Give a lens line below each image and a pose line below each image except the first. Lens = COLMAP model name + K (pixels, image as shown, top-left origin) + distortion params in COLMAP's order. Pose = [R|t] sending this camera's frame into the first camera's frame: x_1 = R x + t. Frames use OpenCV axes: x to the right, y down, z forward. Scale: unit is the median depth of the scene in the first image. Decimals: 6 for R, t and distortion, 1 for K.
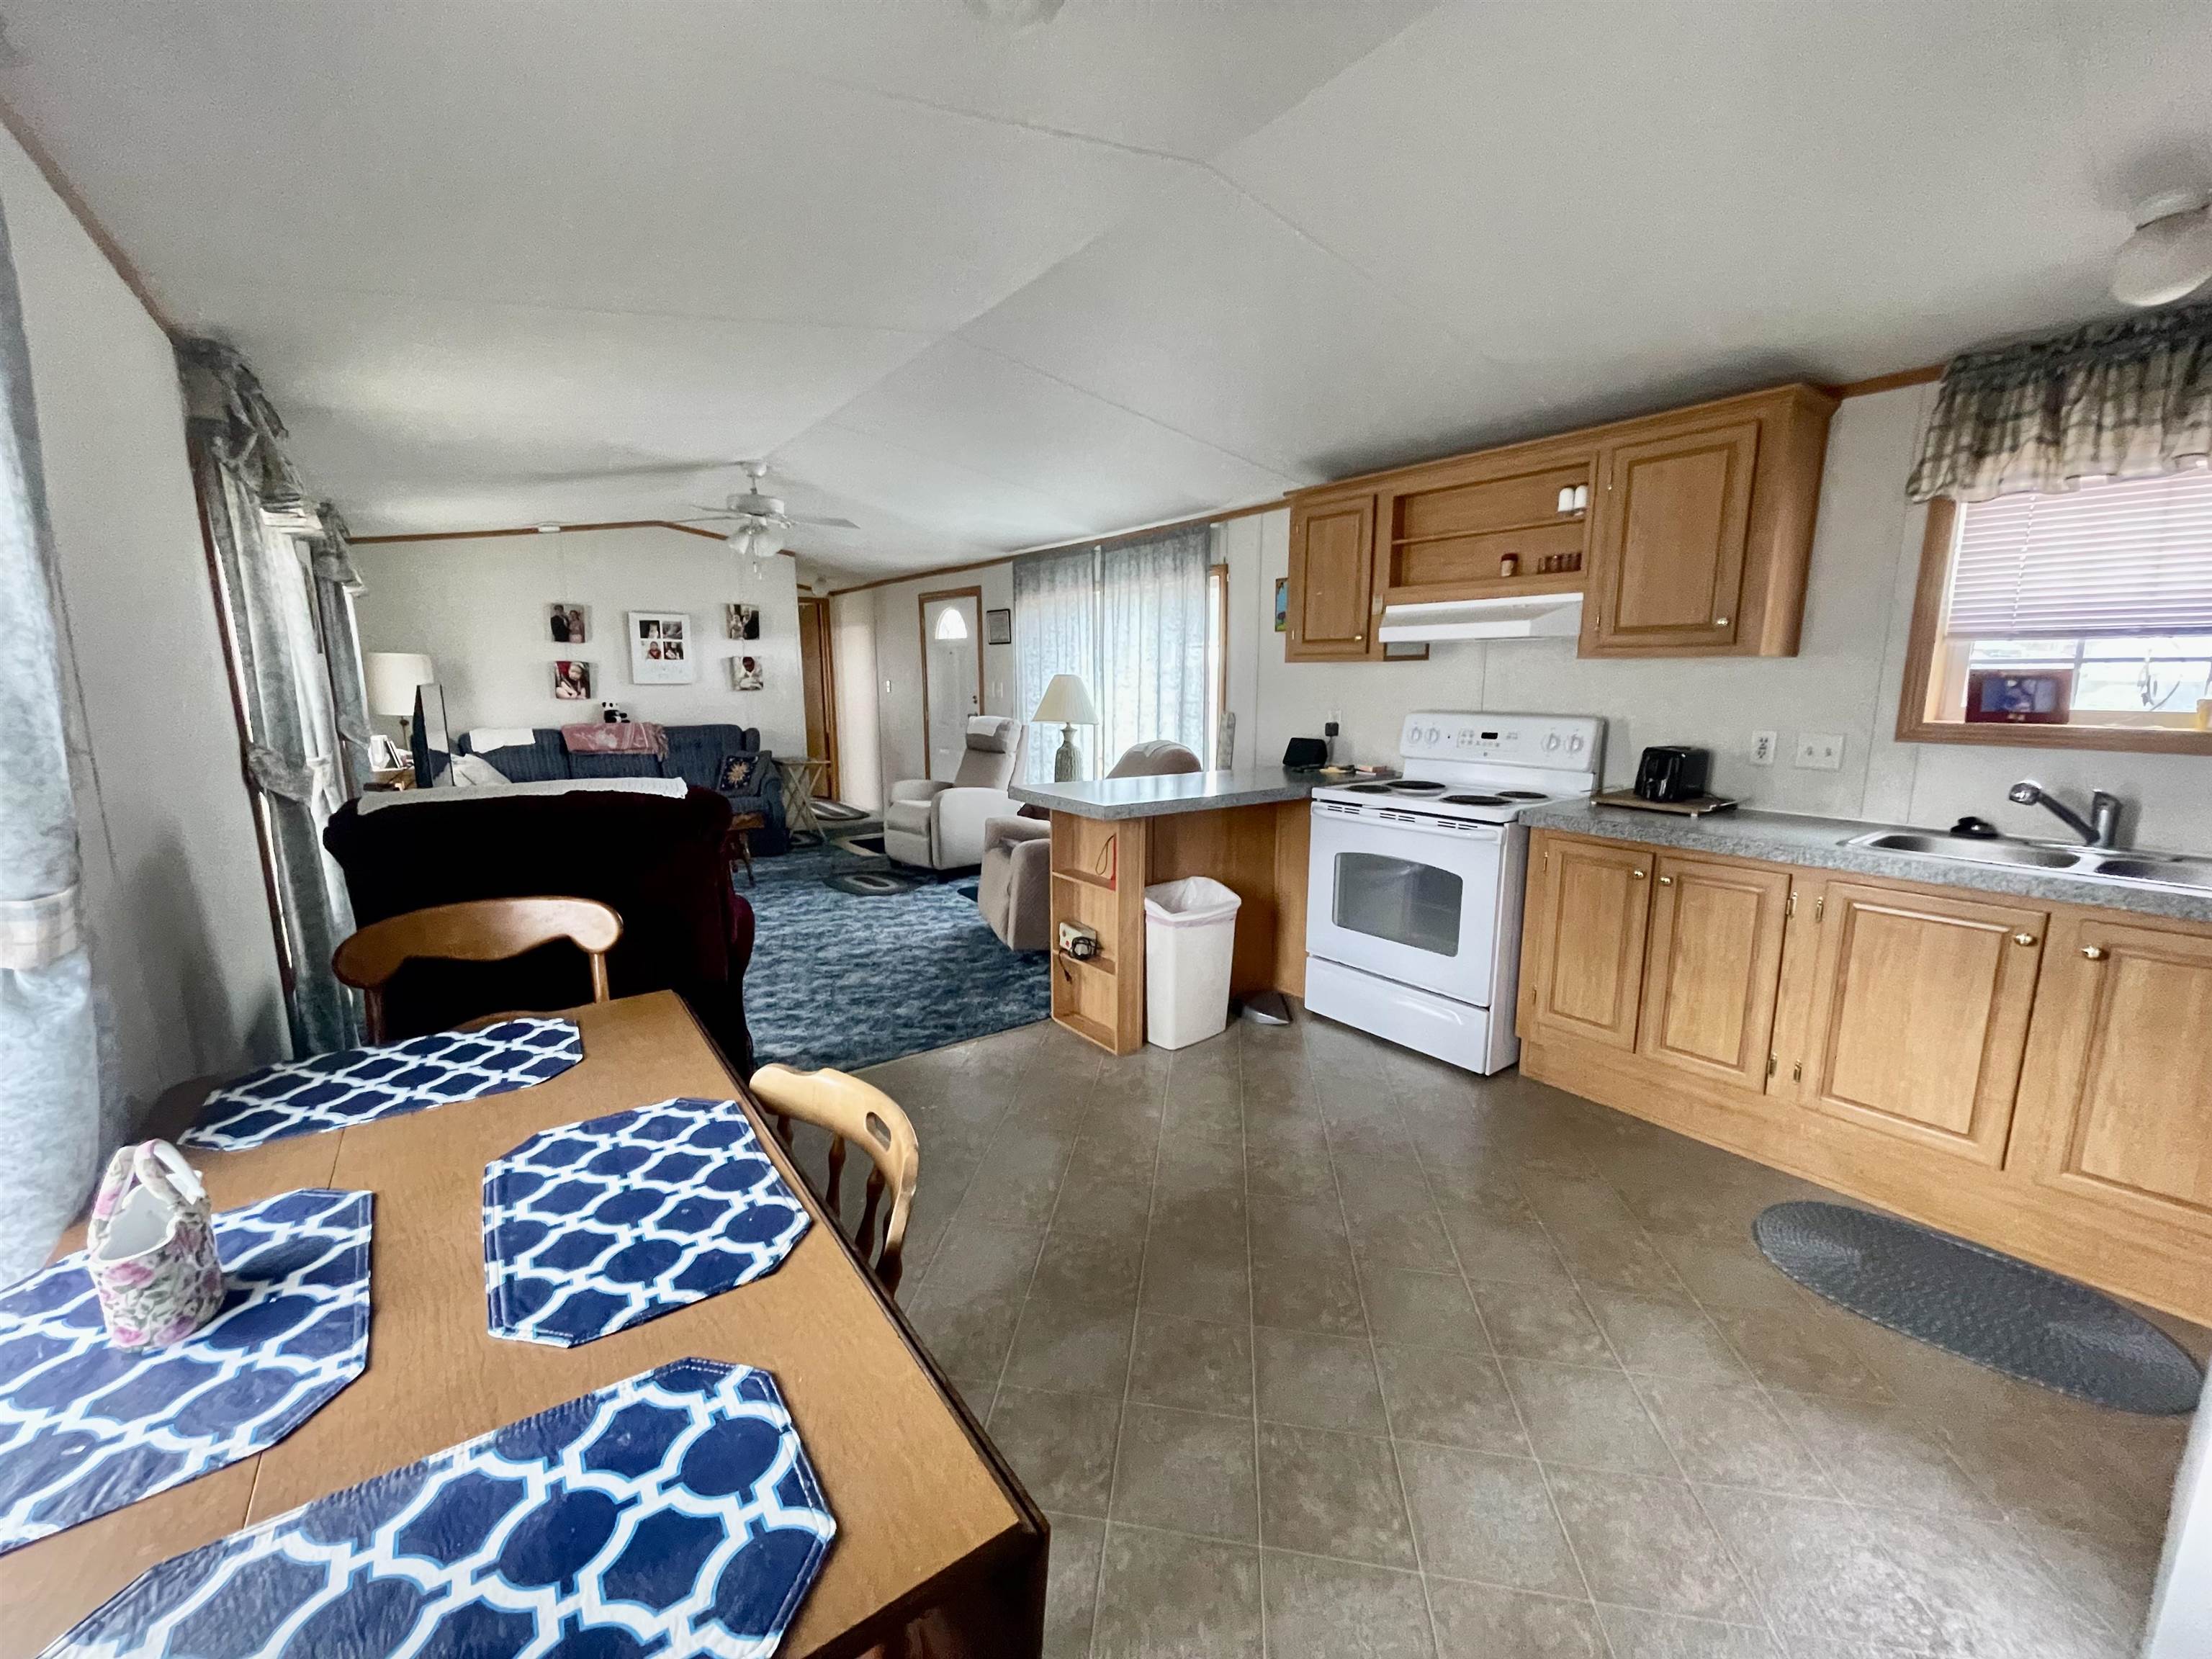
lens RADIAL K [[902.5, 0, 1106.0], [0, 902.5, 829.5], [0, 0, 1]] dist [-0.001103, -0.000152]
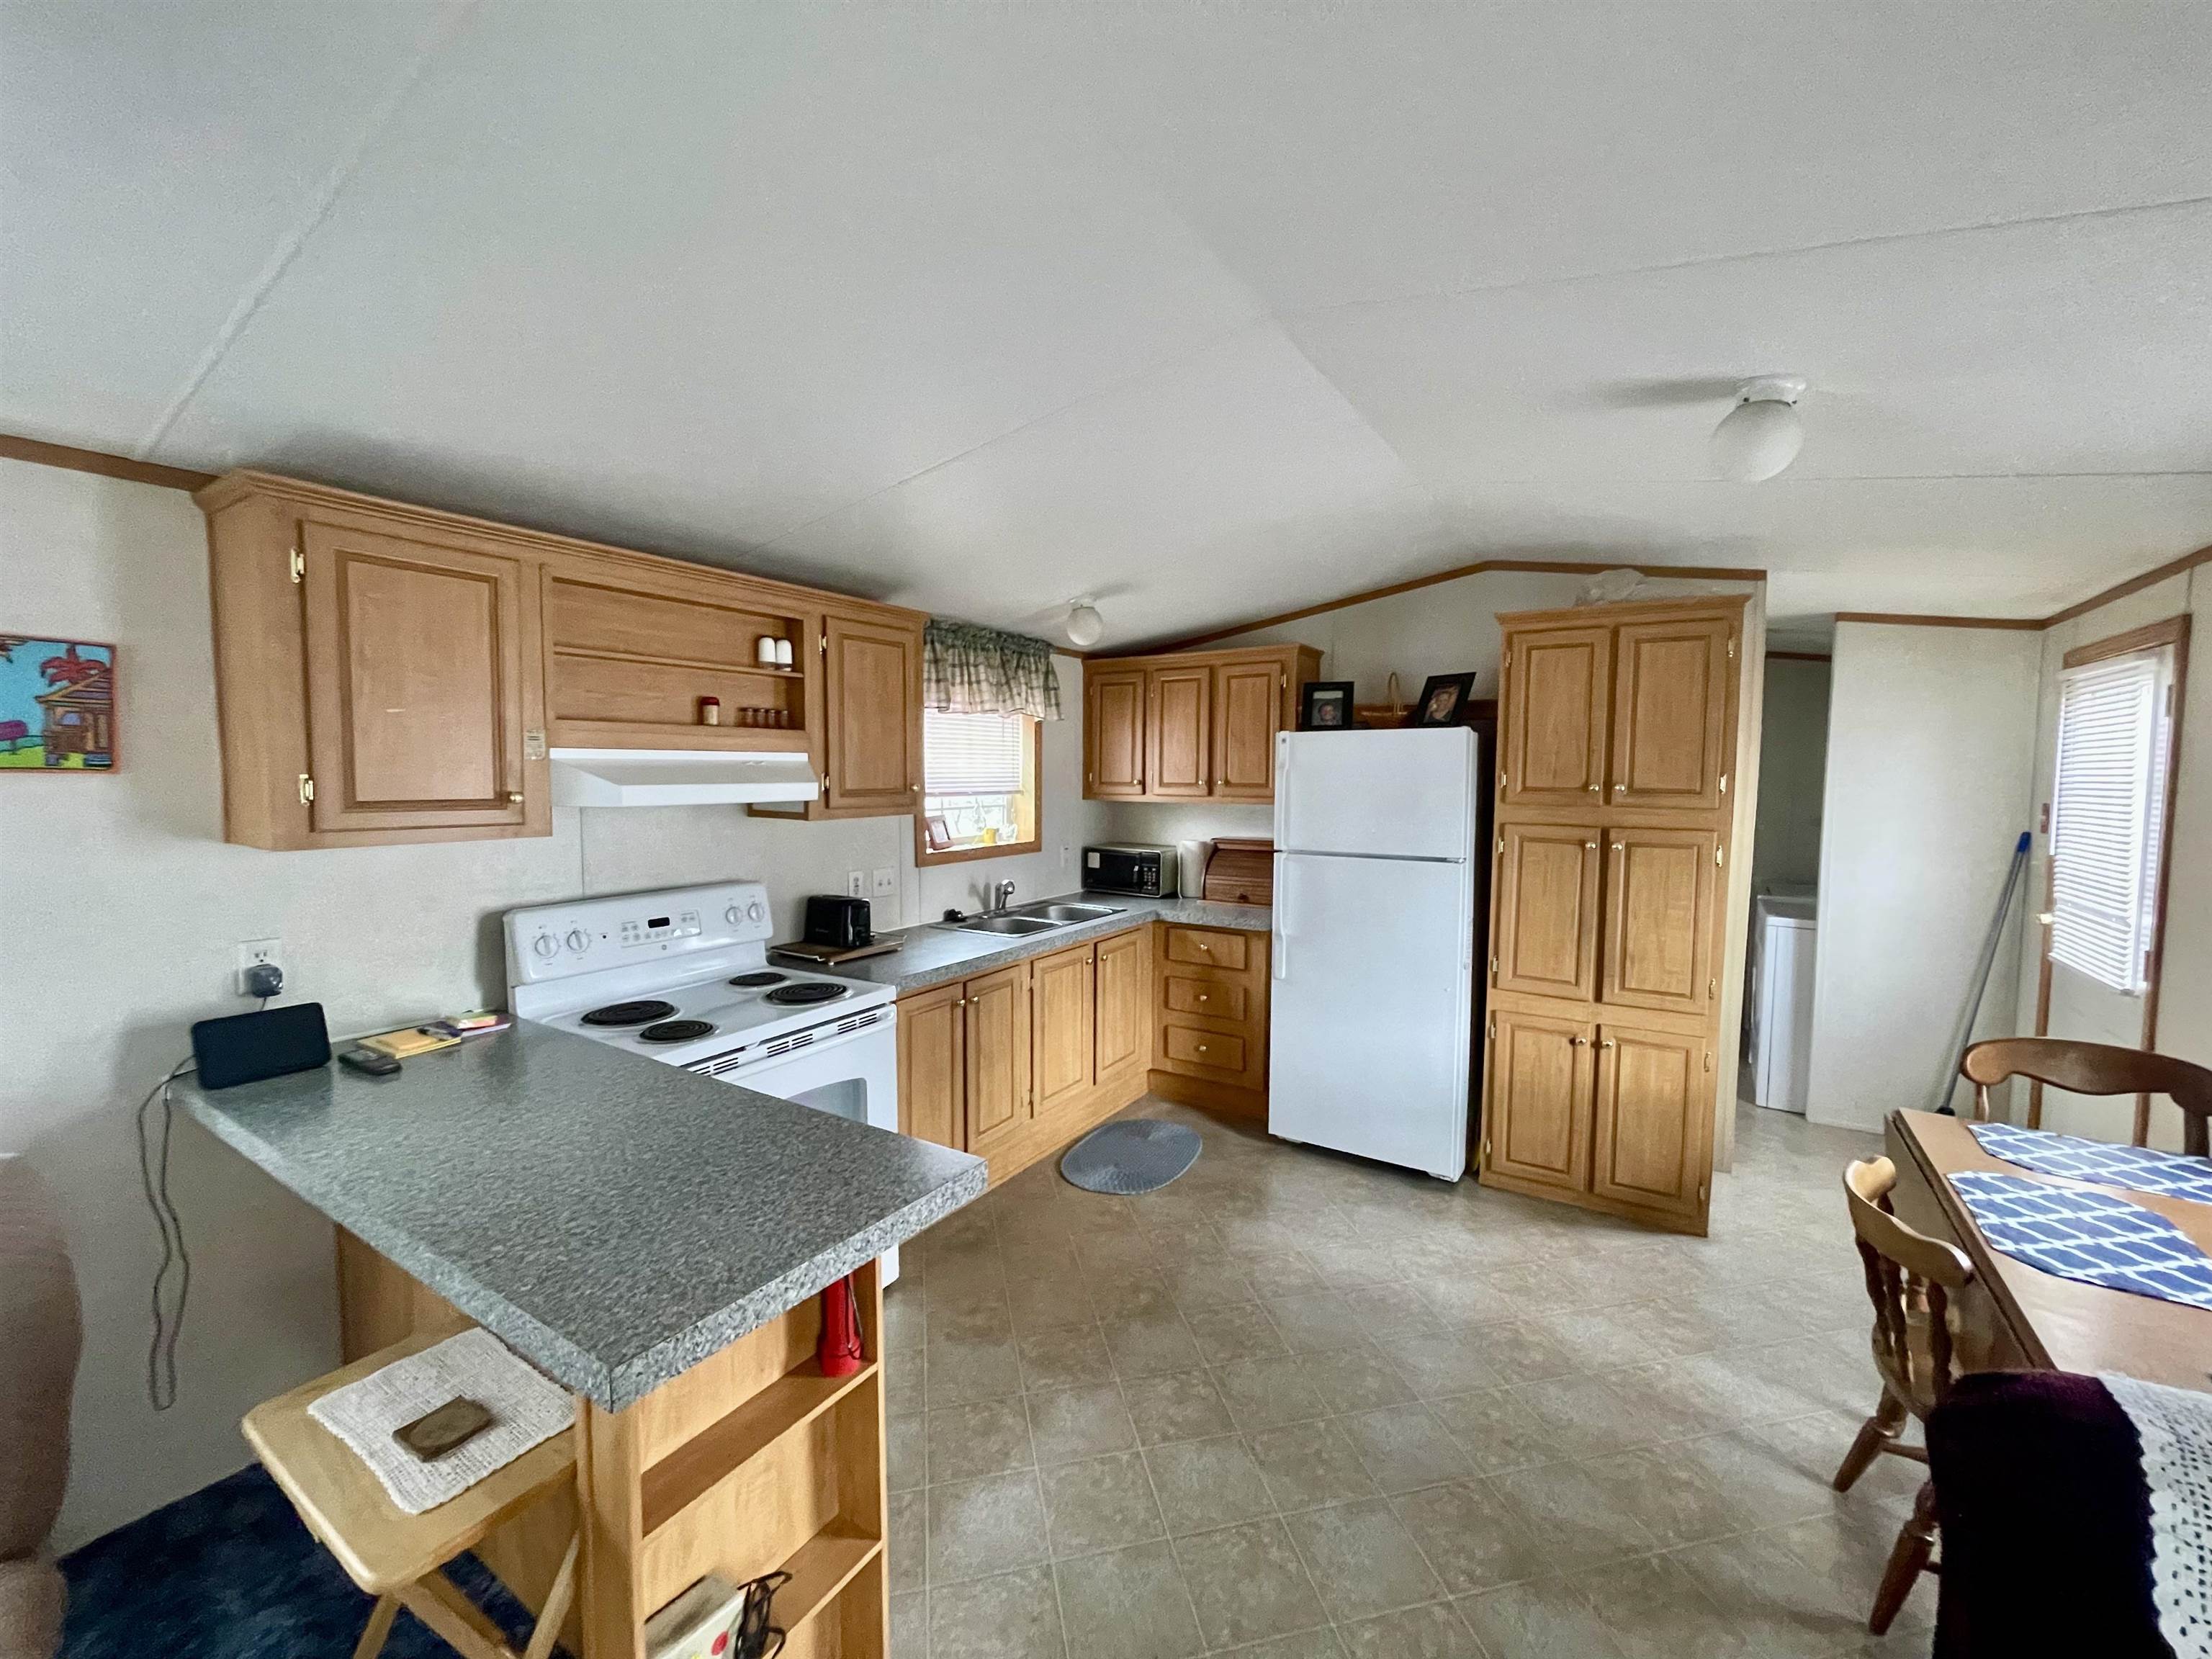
lens RADIAL K [[902.5, 0, 1106.0], [0, 902.5, 829.5], [0, 0, 1]] dist [-0.001103, -0.000152]
pose [[-0.355342, -0.063481, 0.932578, -0.473412], [0.155299, 0.979816, 0.125871, -0.251298], [-0.921745, 0.189555, -0.338312, 1.034323]]
